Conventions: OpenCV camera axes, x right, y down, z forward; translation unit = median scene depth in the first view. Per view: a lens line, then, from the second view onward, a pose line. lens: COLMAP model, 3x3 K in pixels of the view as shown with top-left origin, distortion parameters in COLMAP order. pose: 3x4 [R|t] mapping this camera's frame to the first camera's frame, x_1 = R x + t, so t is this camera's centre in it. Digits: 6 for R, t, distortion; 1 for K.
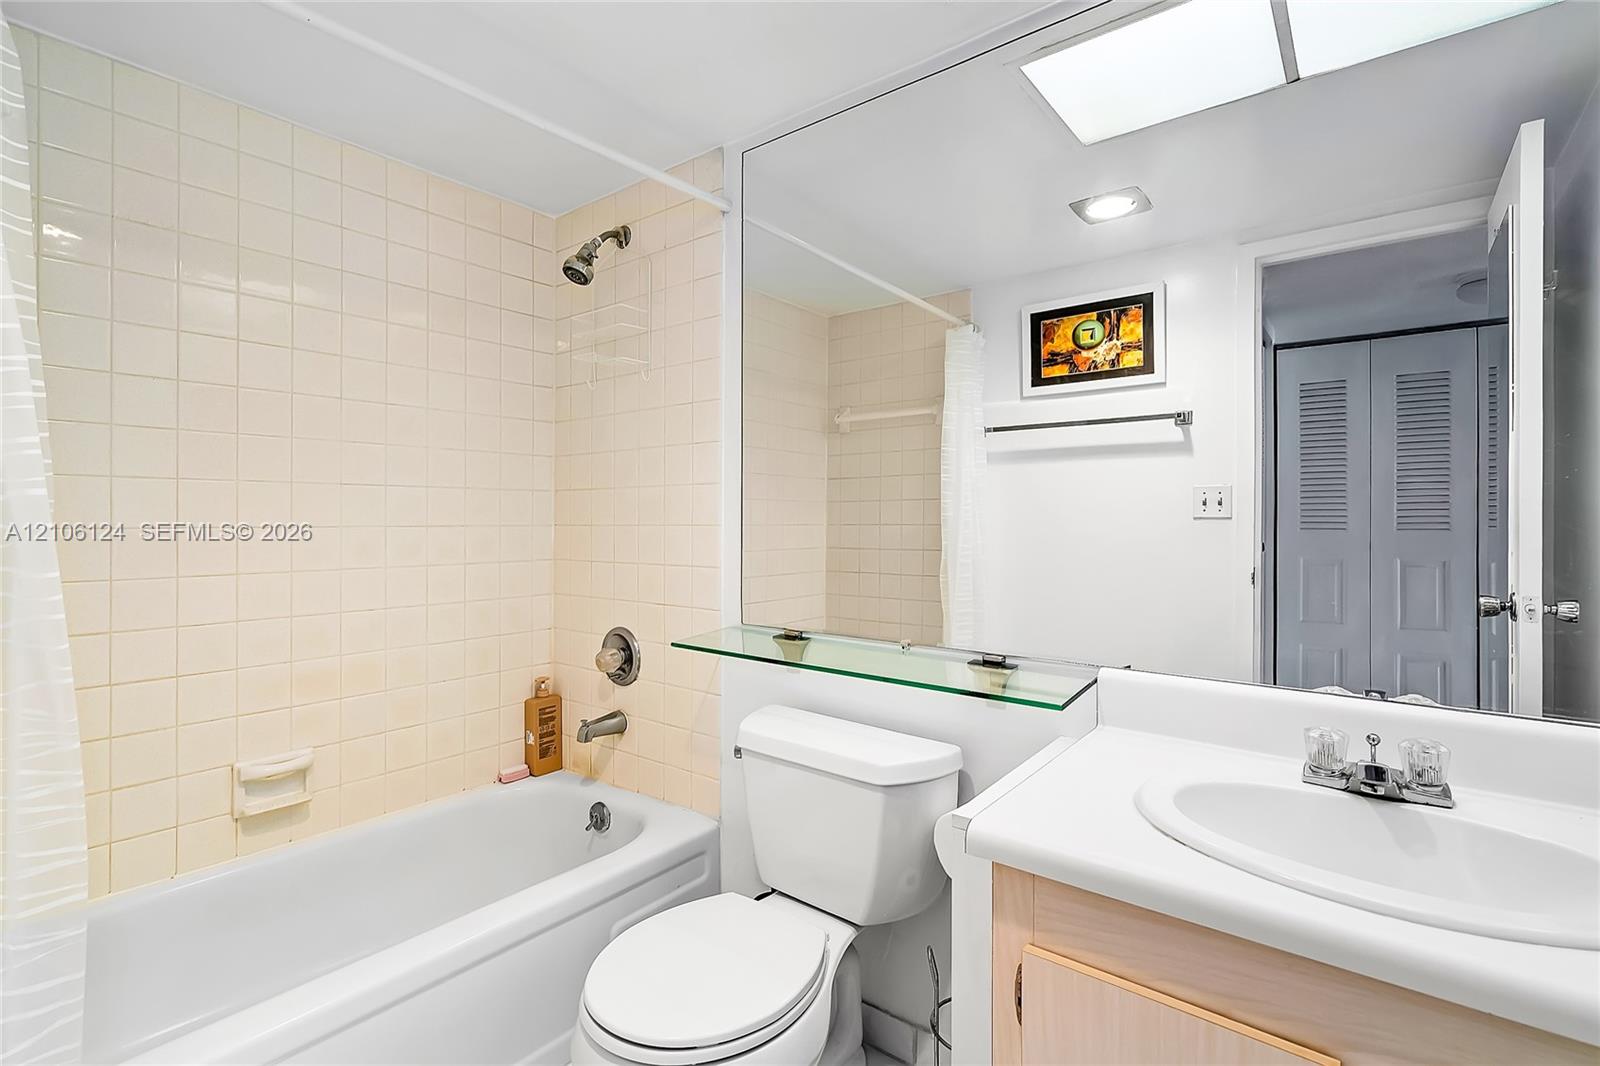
lens RADIAL K [[746.0, 0, 799.6], [0, 746.0, 520.1], [0, 0, 1]] dist [-0.001997, 0.003426]
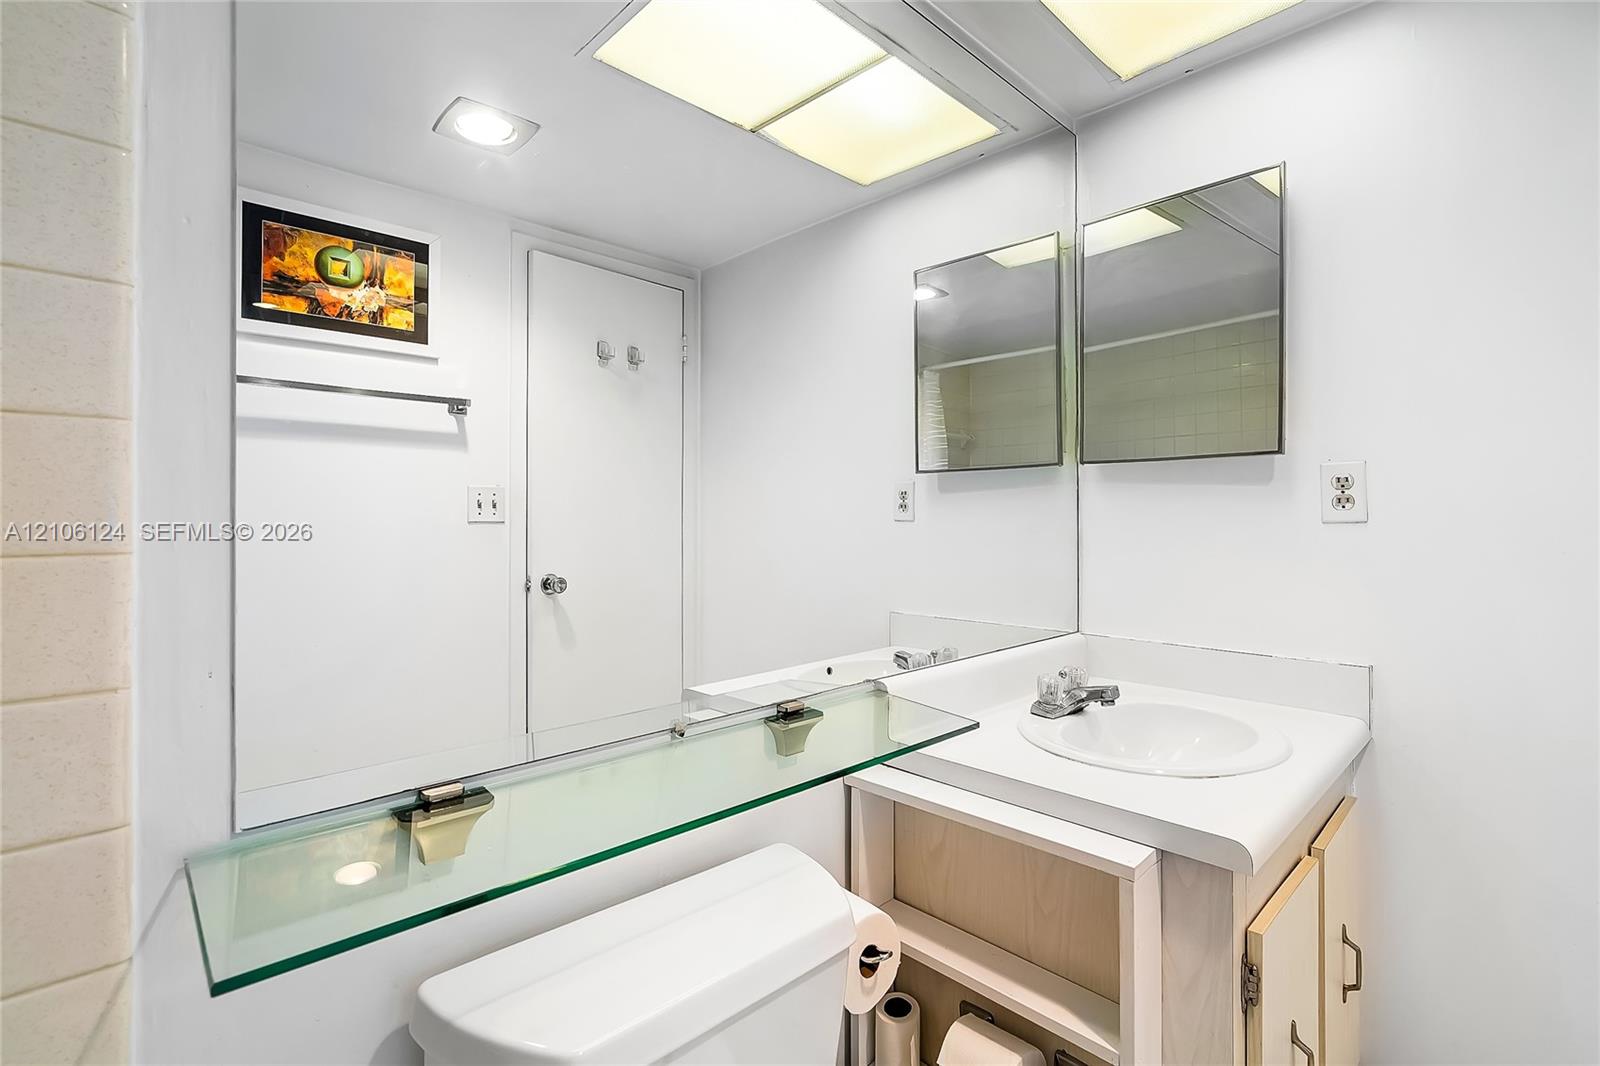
lens RADIAL K [[746.0, 0, 797.8], [0, 746.0, 525.9], [0, 0, 1]] dist [-0.001997, 0.003426]
pose [[0.147825, -0.010859, 0.988954, -0.348268], [0.006857, 0.999927, 0.009954, -0.005870], [-0.988990, 0.005310, 0.147889, 0.619121]]
